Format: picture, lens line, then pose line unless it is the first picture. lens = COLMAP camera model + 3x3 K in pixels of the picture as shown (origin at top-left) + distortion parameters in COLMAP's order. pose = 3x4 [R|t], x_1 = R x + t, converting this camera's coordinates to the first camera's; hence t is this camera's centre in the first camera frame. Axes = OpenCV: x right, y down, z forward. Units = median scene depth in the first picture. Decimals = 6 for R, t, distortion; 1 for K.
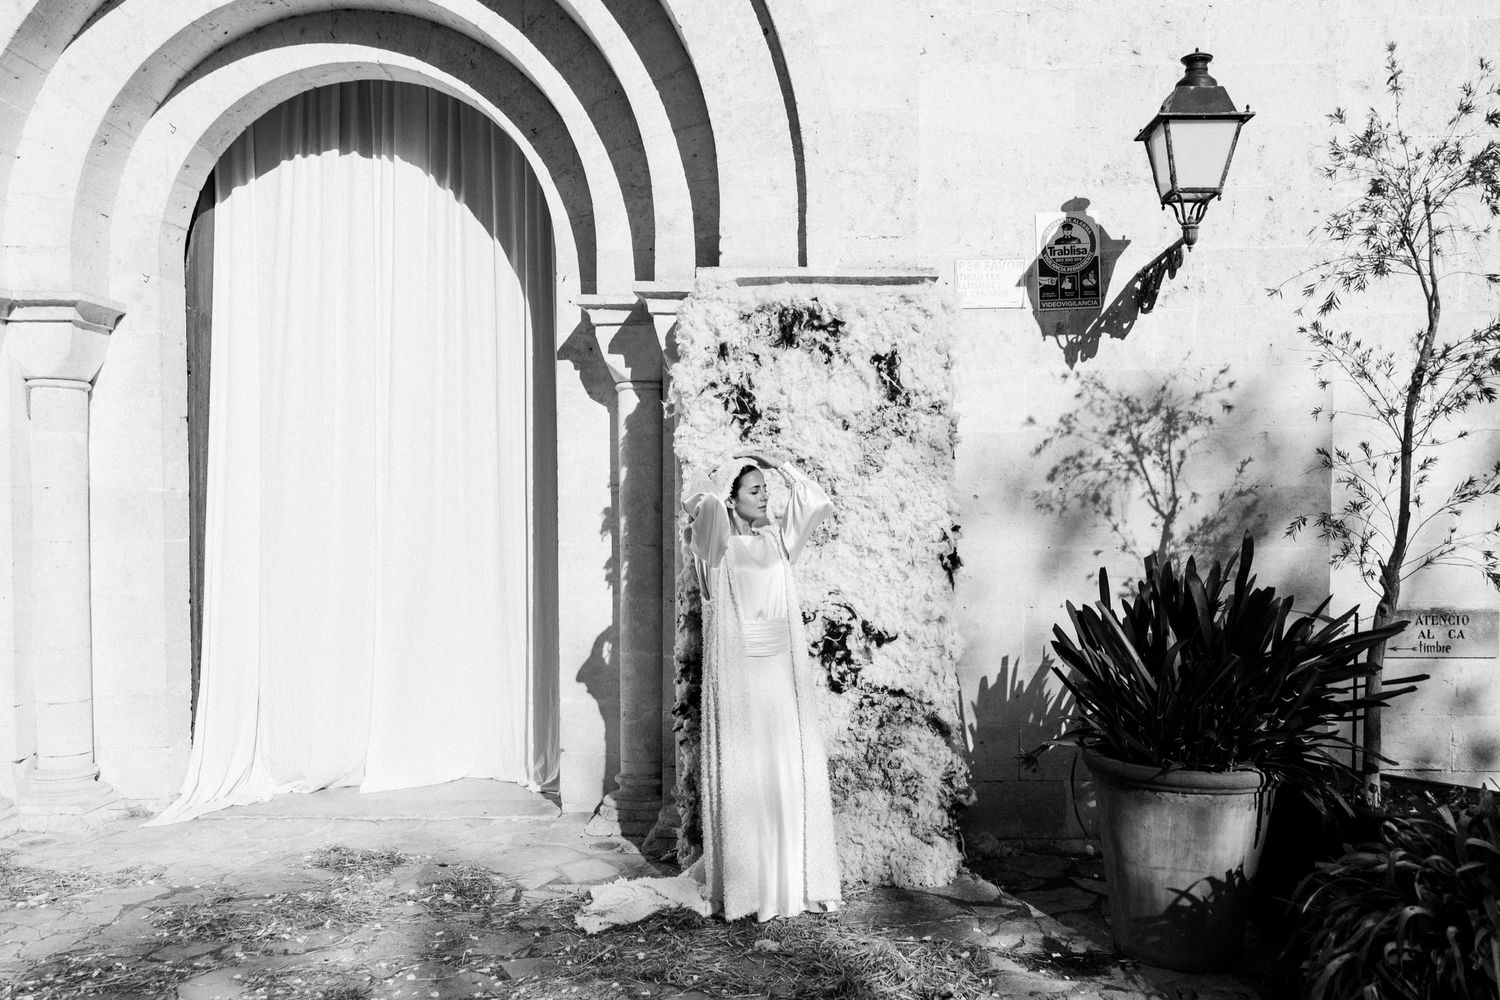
lens RADIAL K [[1251.2, 0, 792.7], [0, 1251.2, 559.6], [0, 0, 1]] dist [-0.002365, 0.009345]
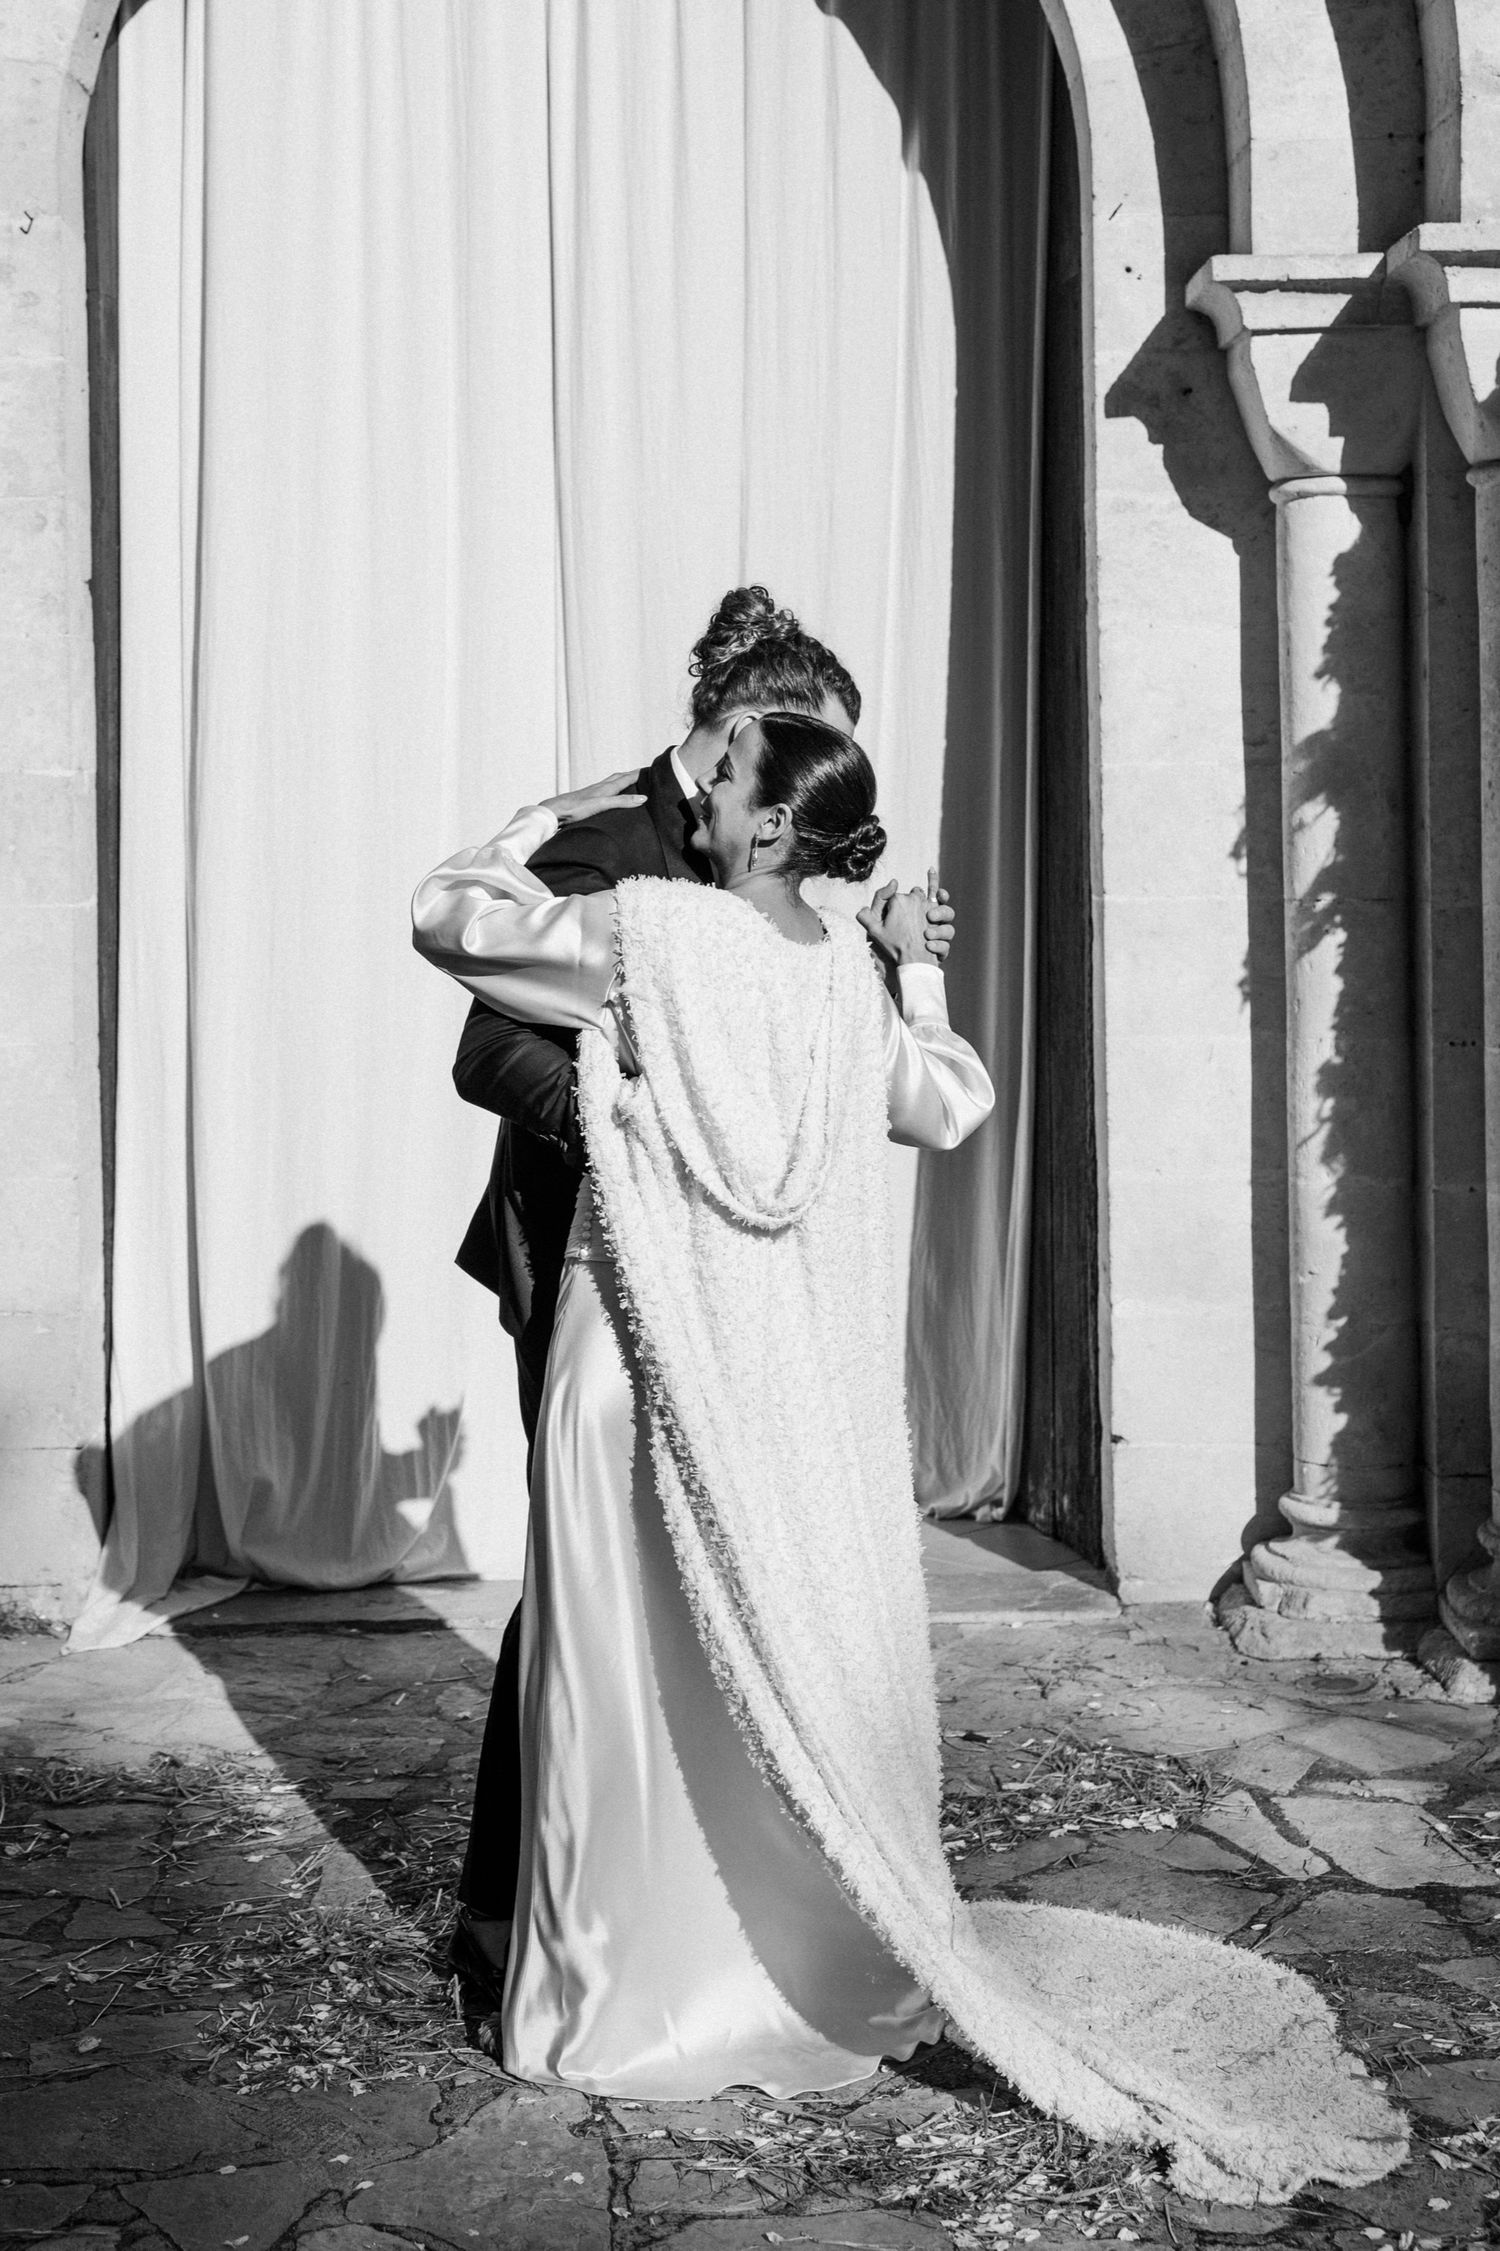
lens RADIAL K [[3560.9, 0, 711.5], [0, 3560.9, 809.9], [0, 0, 1]] dist [0.015744, 0.097943]
pose [[0.999763, -0.016923, 0.013728, -0.396009], [0.017290, 0.999485, -0.027033, -0.014959], [-0.013263, 0.027264, 0.999540, -0.111675]]
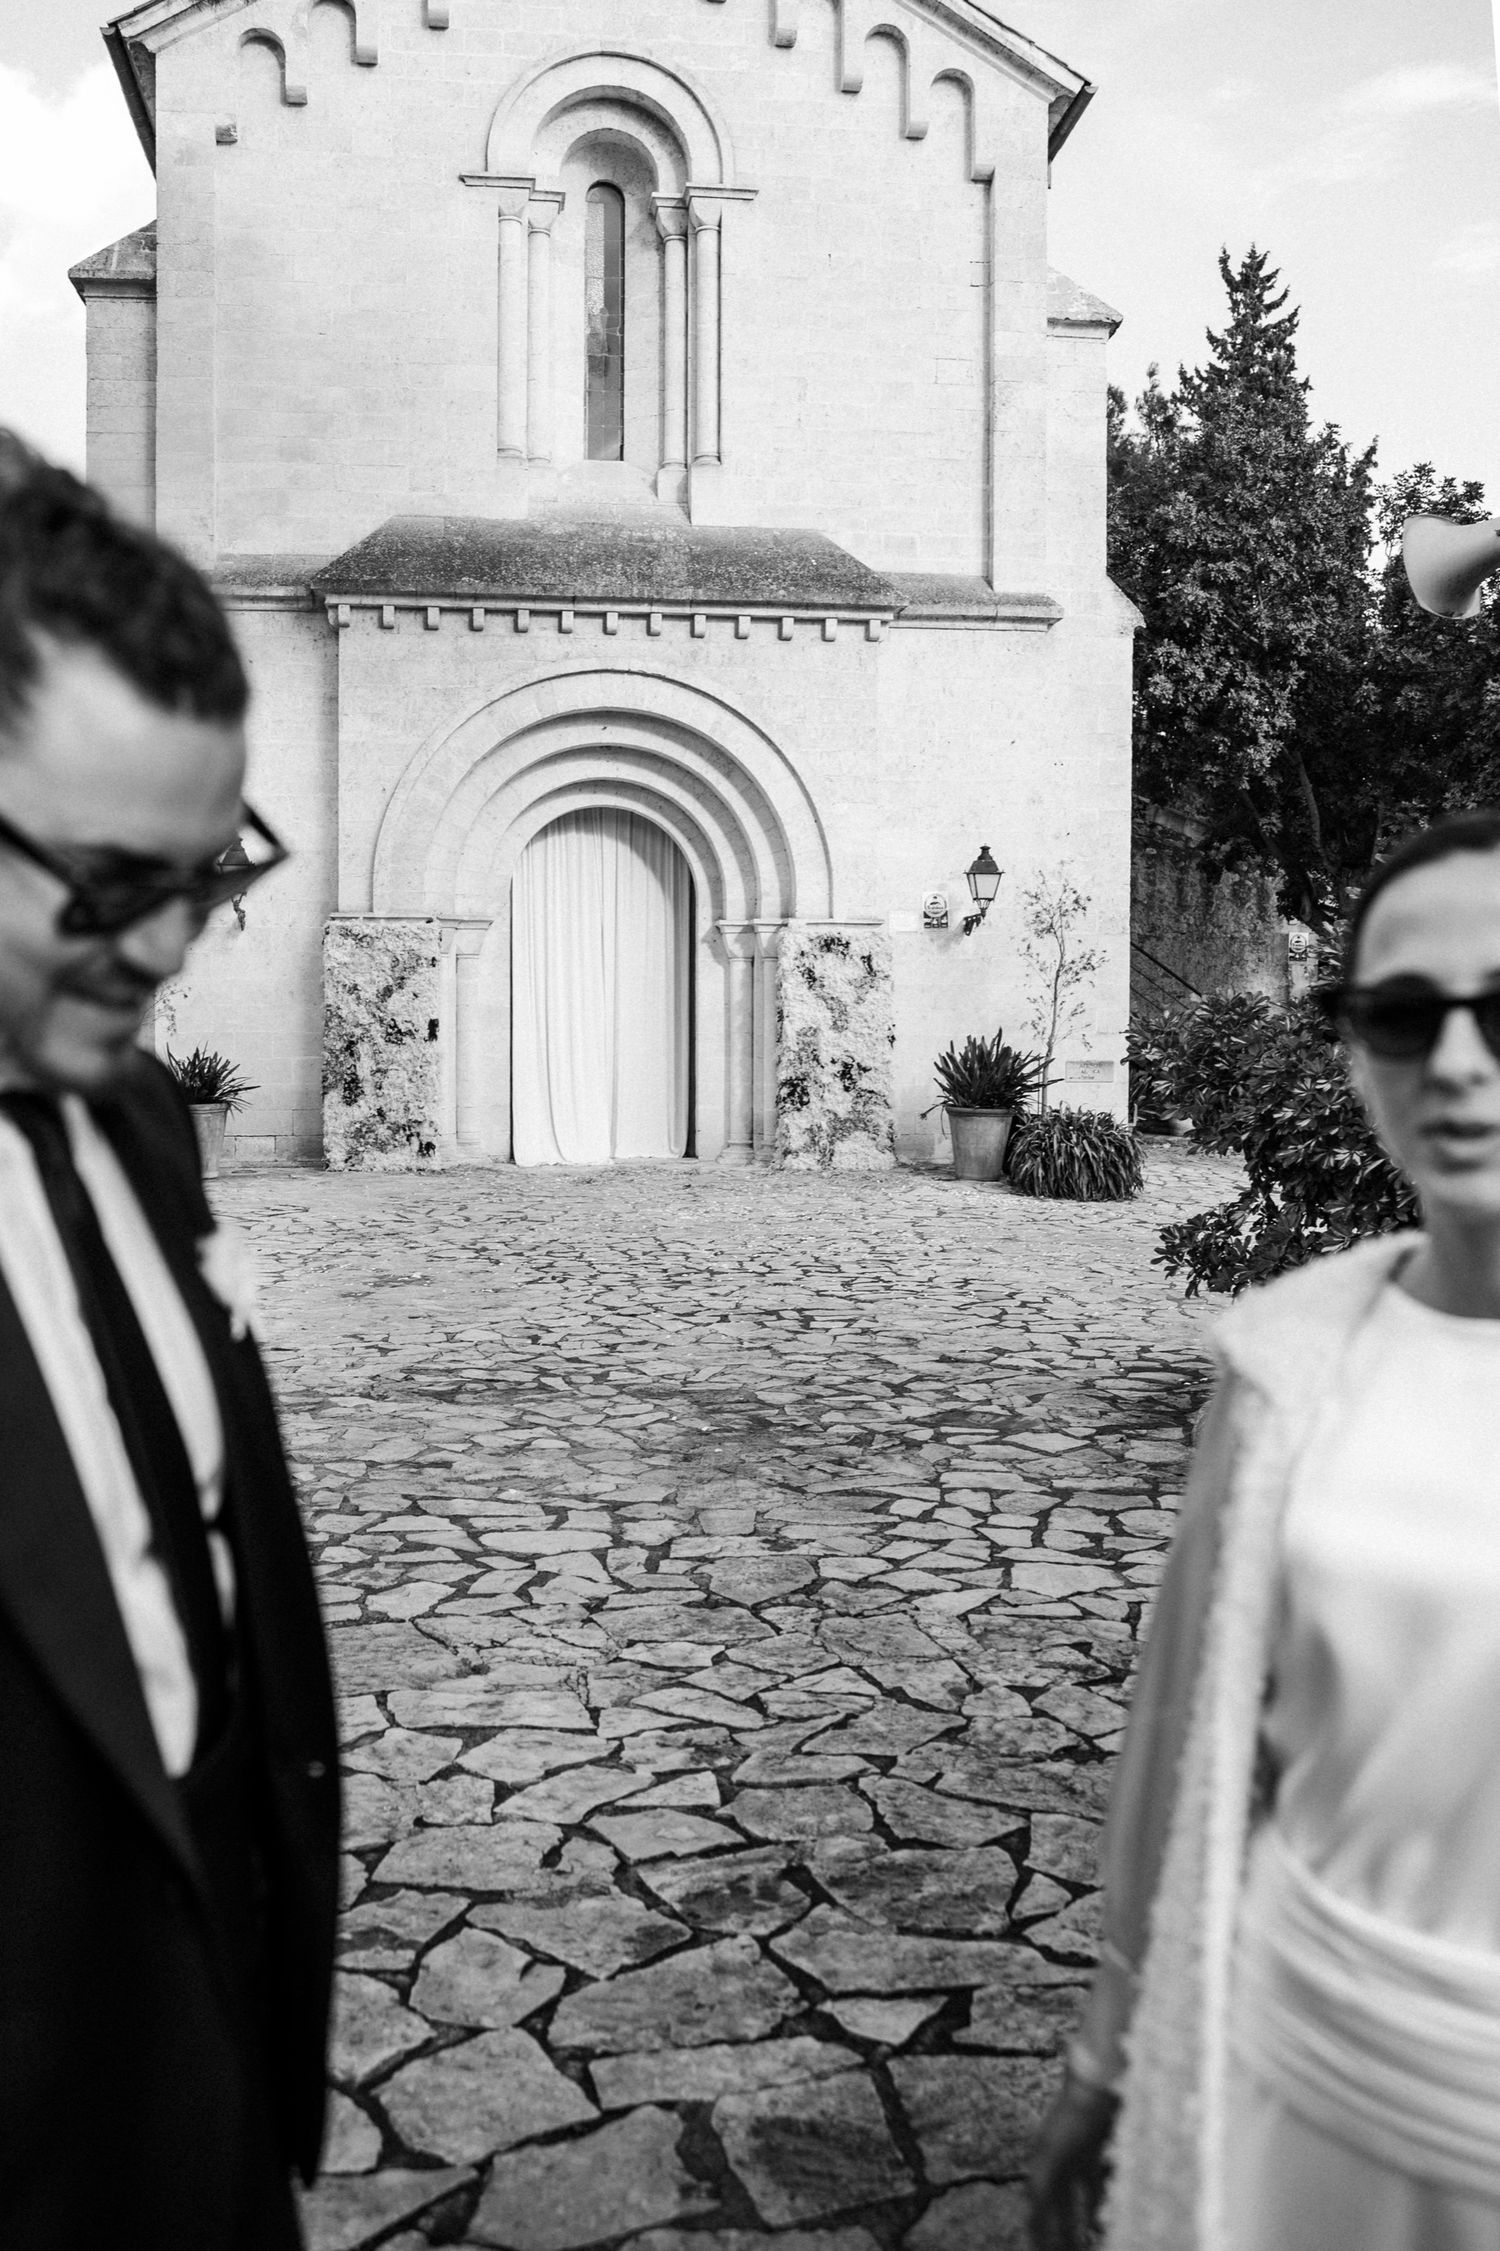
lens RADIAL K [[2091.2, 0, 760.6], [0, 2091.2, 1085.3], [0, 0, 1]] dist [-0.093289, 0.015450]
pose [[0.986596, -0.004209, 0.163129, -0.809263], [0.002811, 0.999957, 0.008803, 0.056694], [-0.163160, -0.008227, 0.986565, -3.057009]]
